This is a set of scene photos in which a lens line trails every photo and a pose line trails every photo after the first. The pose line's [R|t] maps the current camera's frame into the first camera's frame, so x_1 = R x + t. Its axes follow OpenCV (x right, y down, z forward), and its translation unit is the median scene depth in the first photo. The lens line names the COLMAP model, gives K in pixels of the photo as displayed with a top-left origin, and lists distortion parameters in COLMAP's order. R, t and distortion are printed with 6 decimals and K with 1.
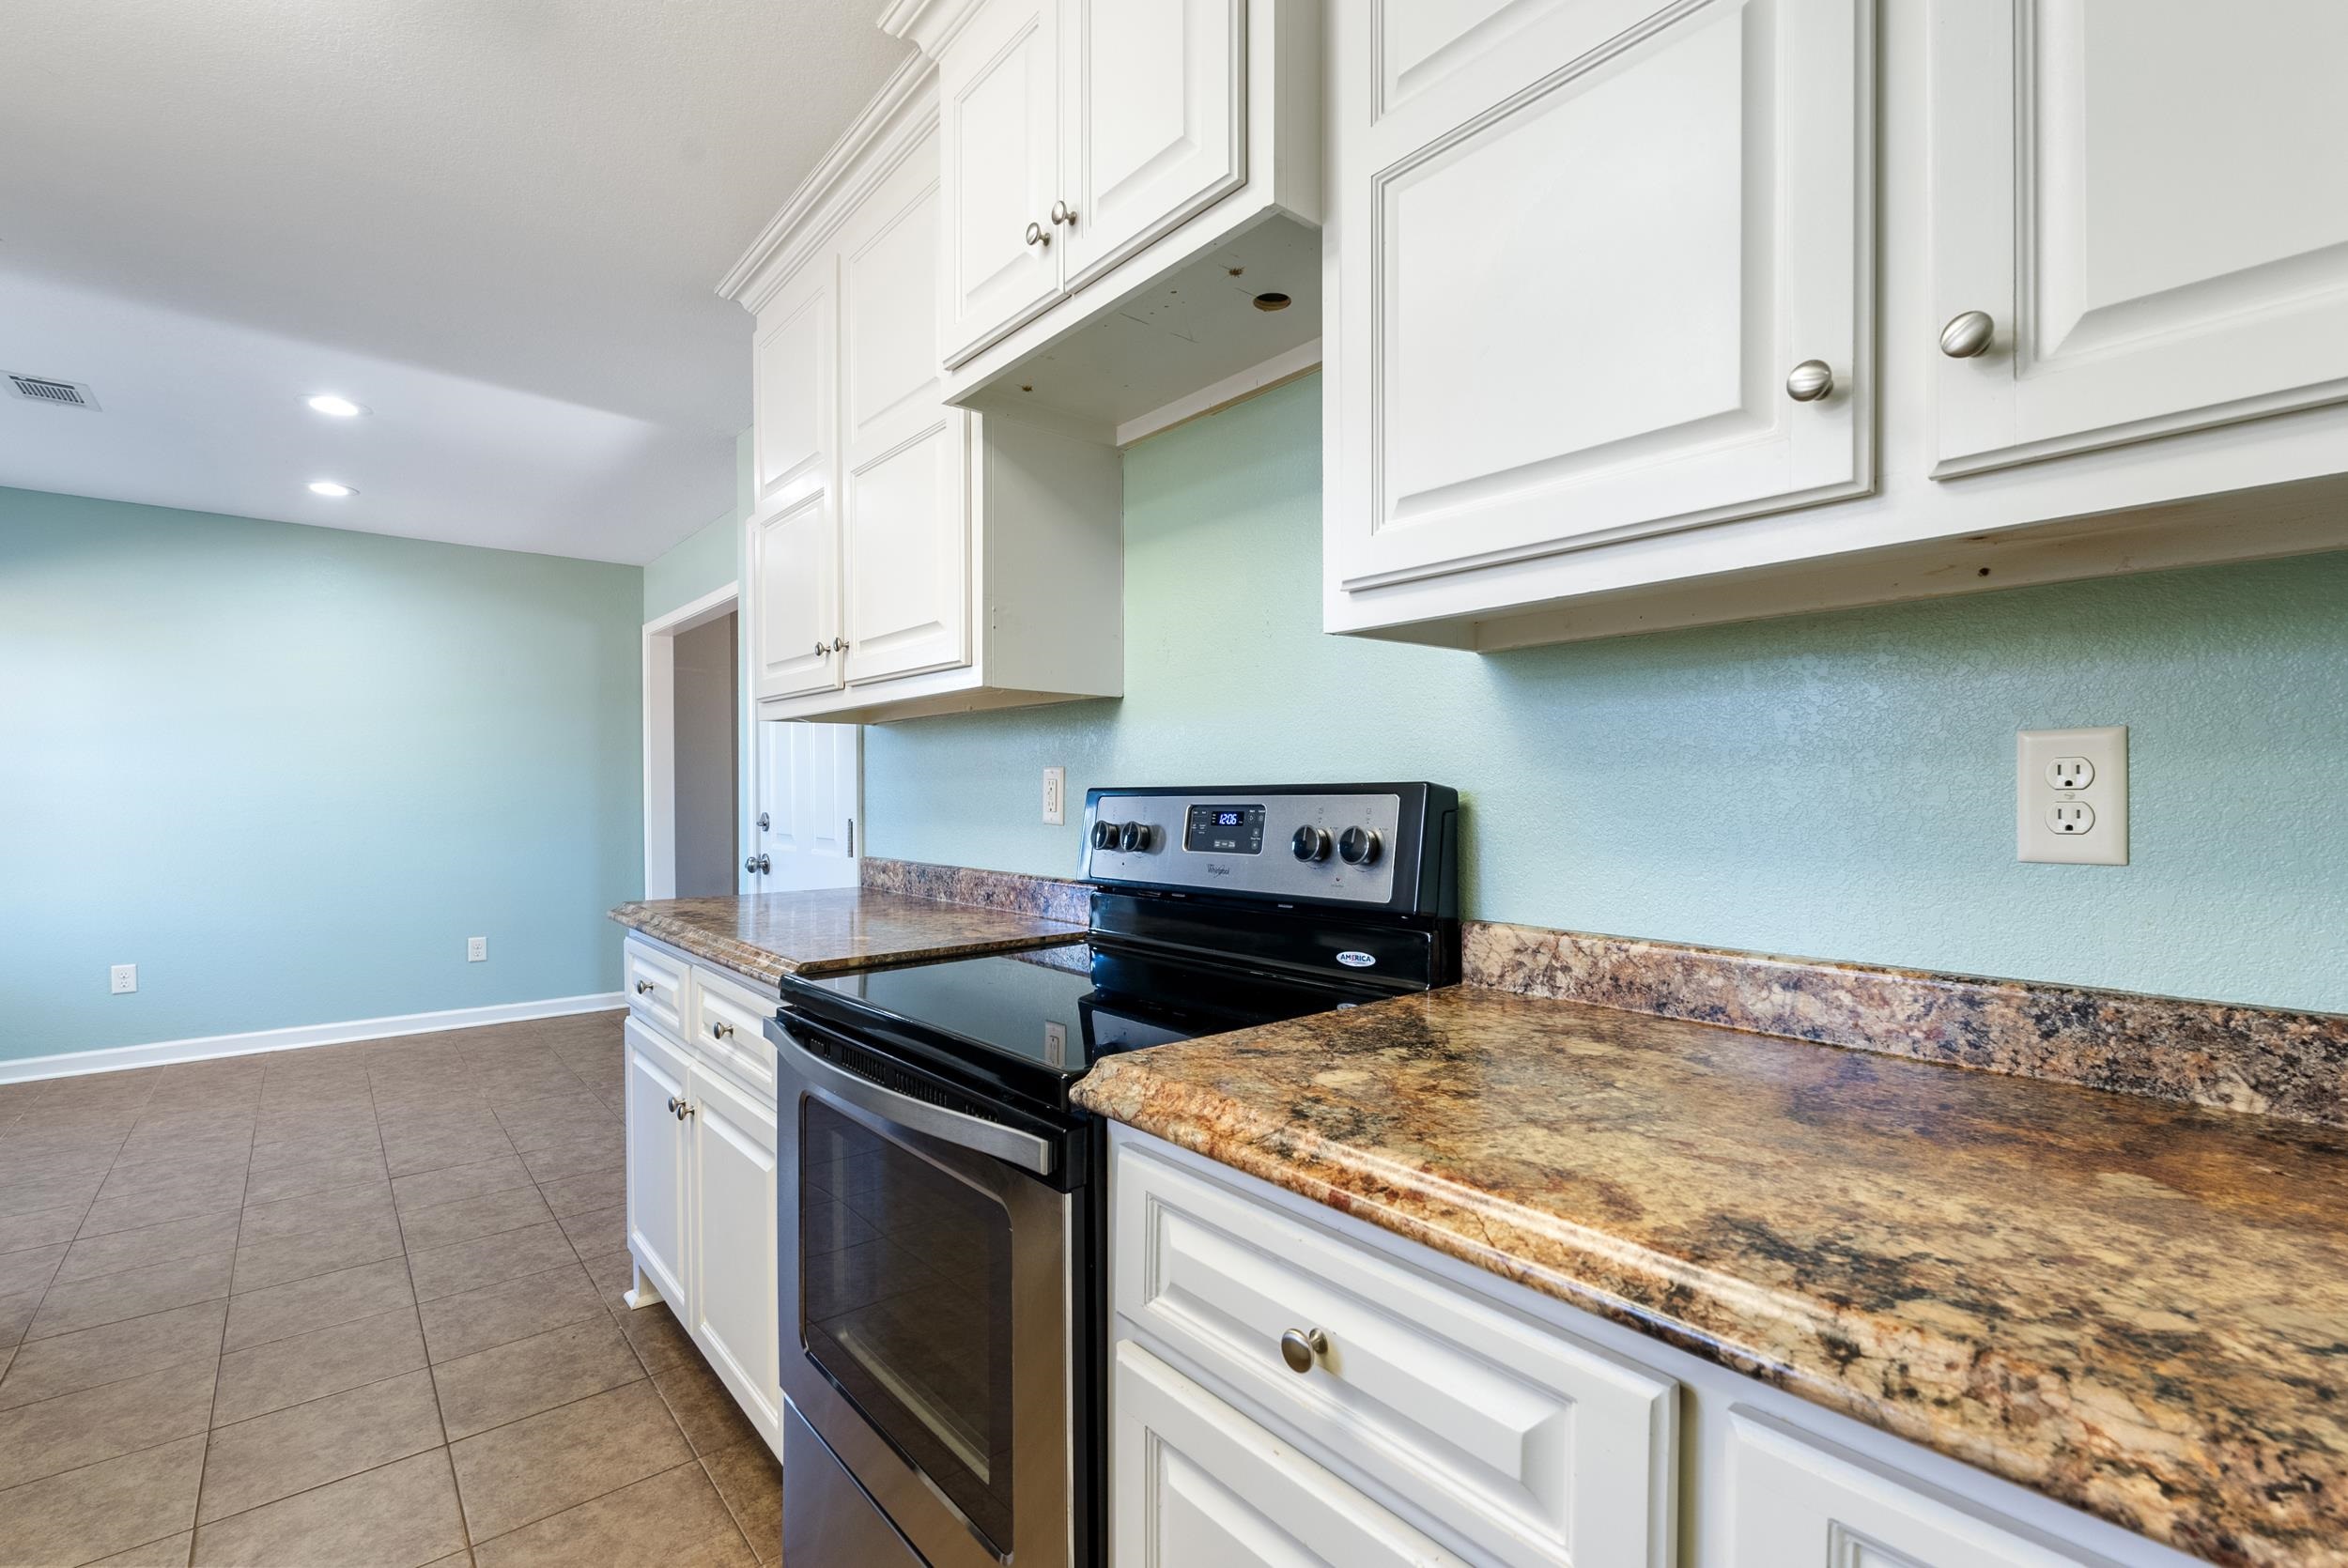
lens RADIAL K [[1032.9, 0, 1177.1], [0, 1032.9, 800.7], [0, 0, 1]] dist [-0.007087, 0.001191]
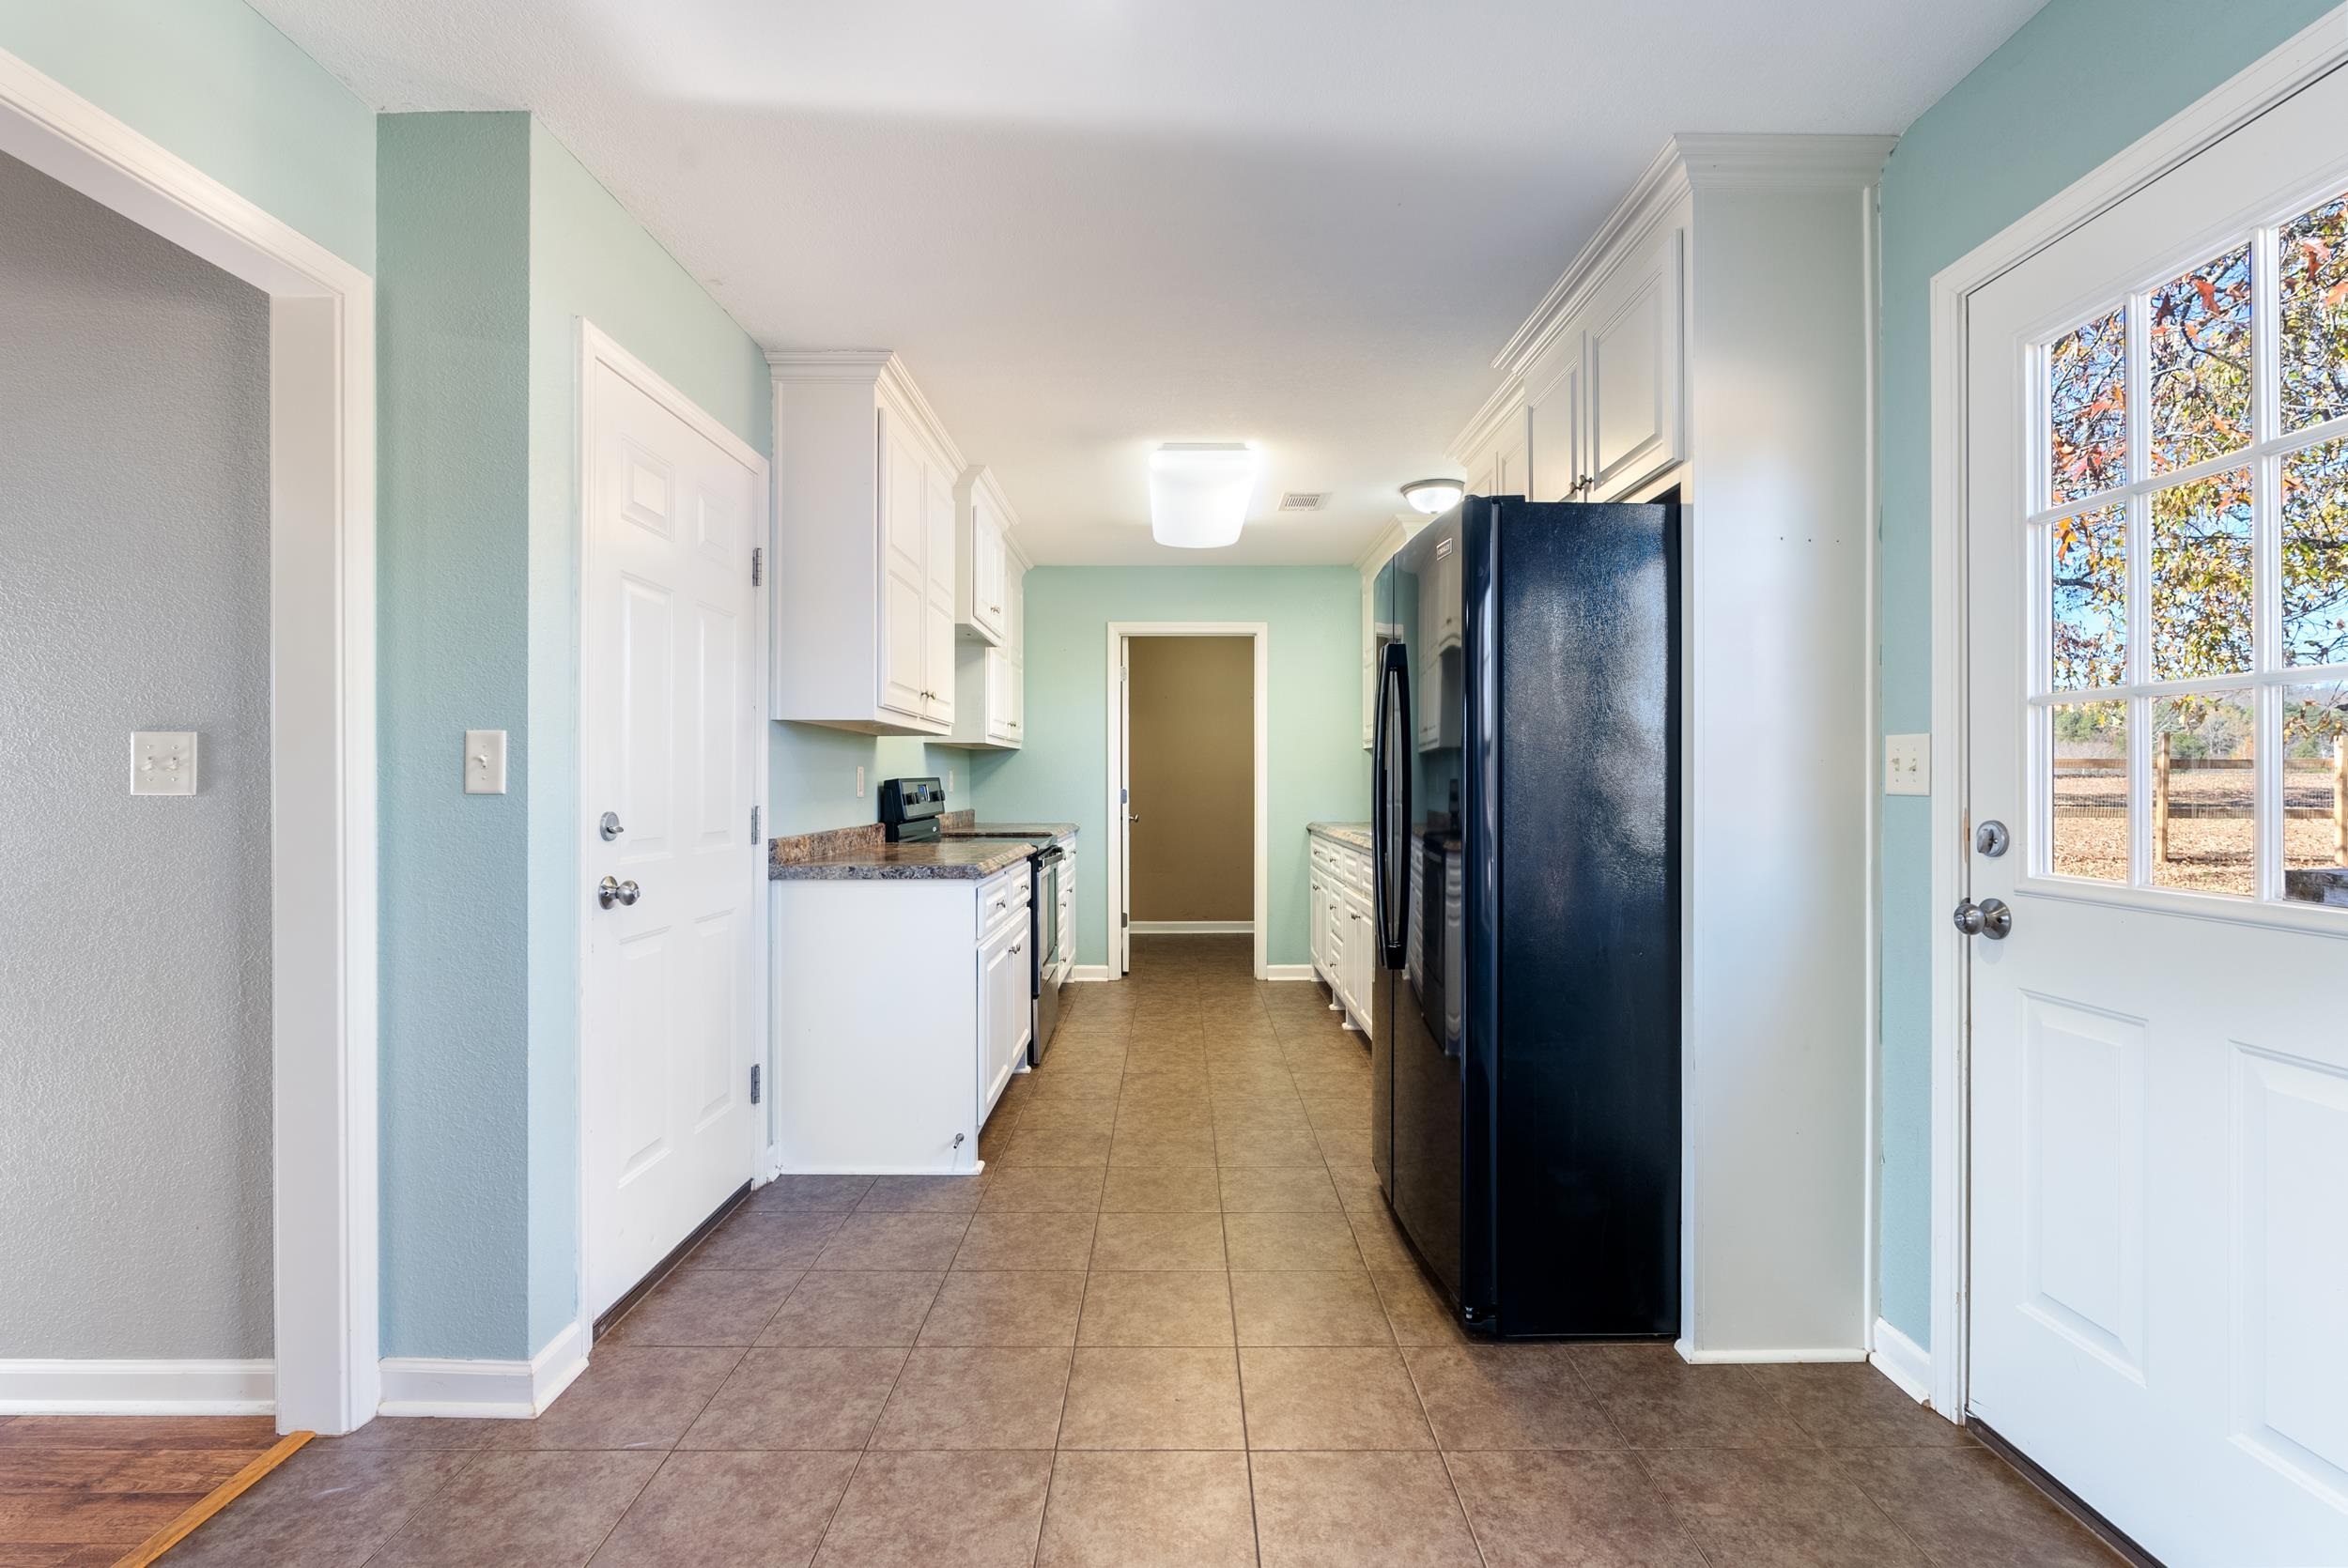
lens RADIAL K [[1032.9, 0, 1177.9], [0, 1032.9, 778.2], [0, 0, 1]] dist [-0.007087, 0.001191]
pose [[-0.764926, 0.007158, 0.644078, -2.173976], [0.011706, 0.999928, 0.002790, -0.012463], [-0.644012, 0.009674, -0.764954, 2.543678]]
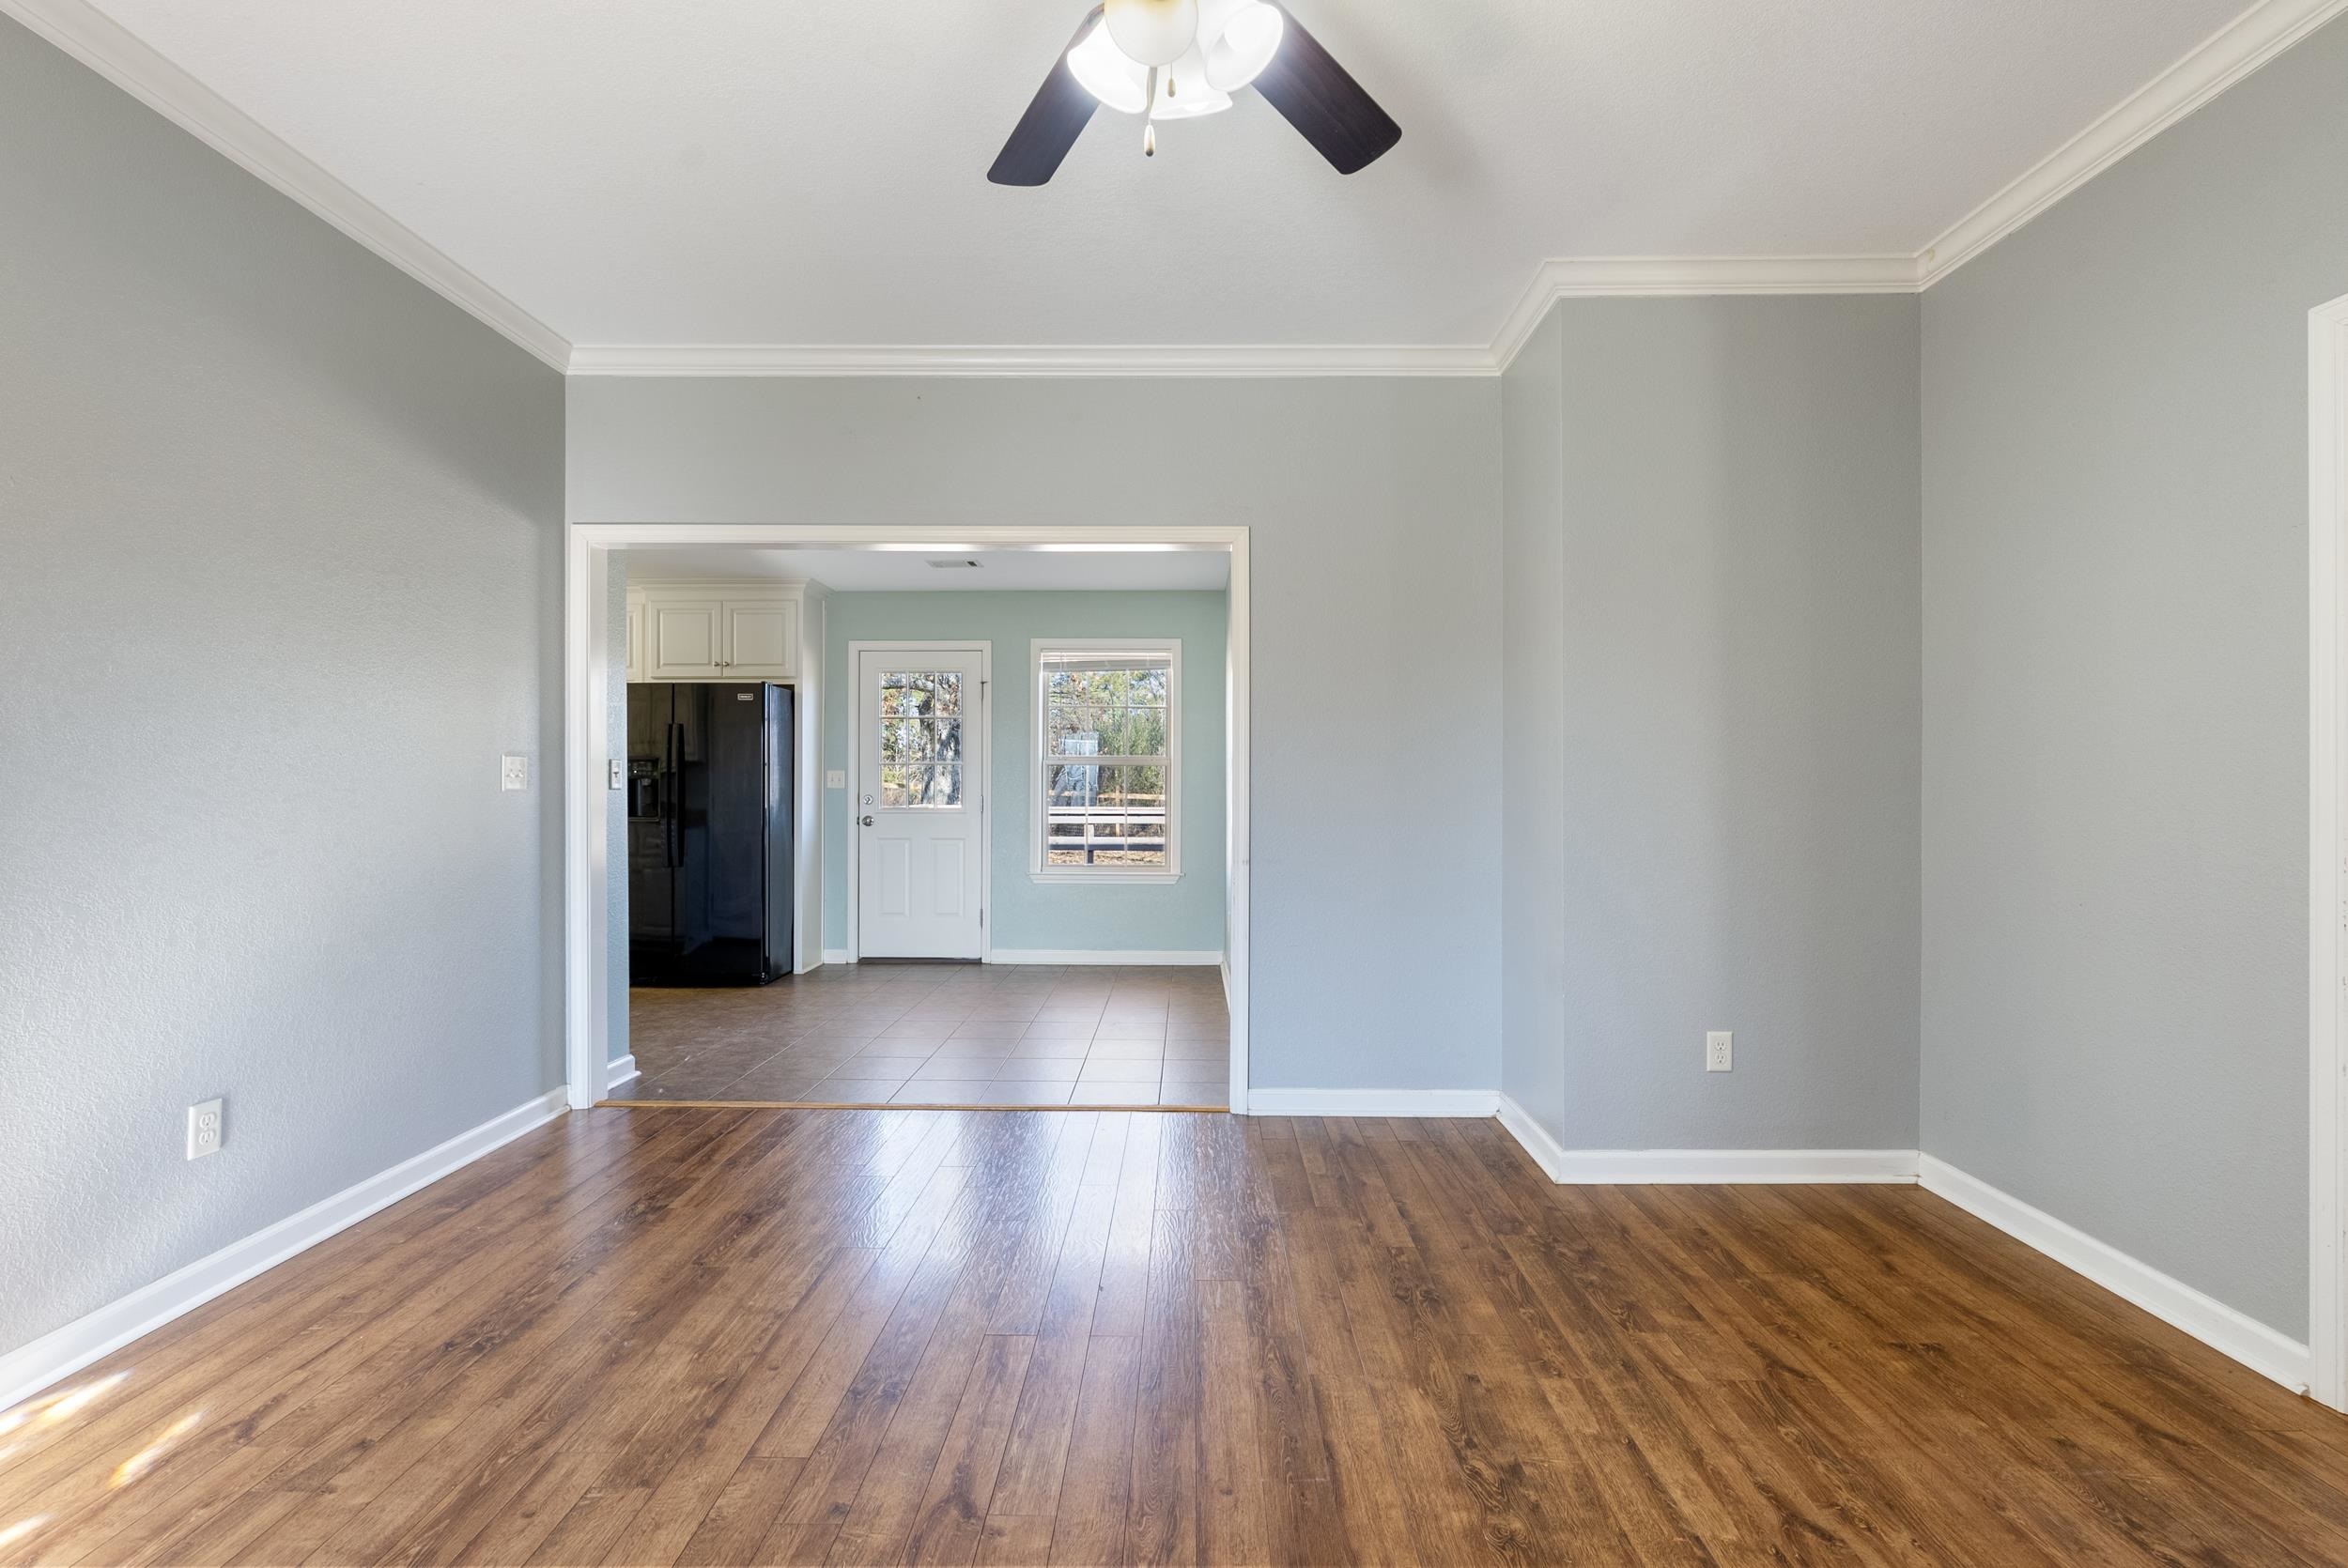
lens RADIAL K [[1032.9, 0, 1179.8], [0, 1032.9, 779.0], [0, 0, 1]] dist [-0.007087, 0.001191]
pose [[-0.654022, 0.000980, -0.756475, 0.056815], [-0.005510, 0.999966, 0.006059, -0.046262], [0.756455, 0.008131, -0.653995, 4.674744]]
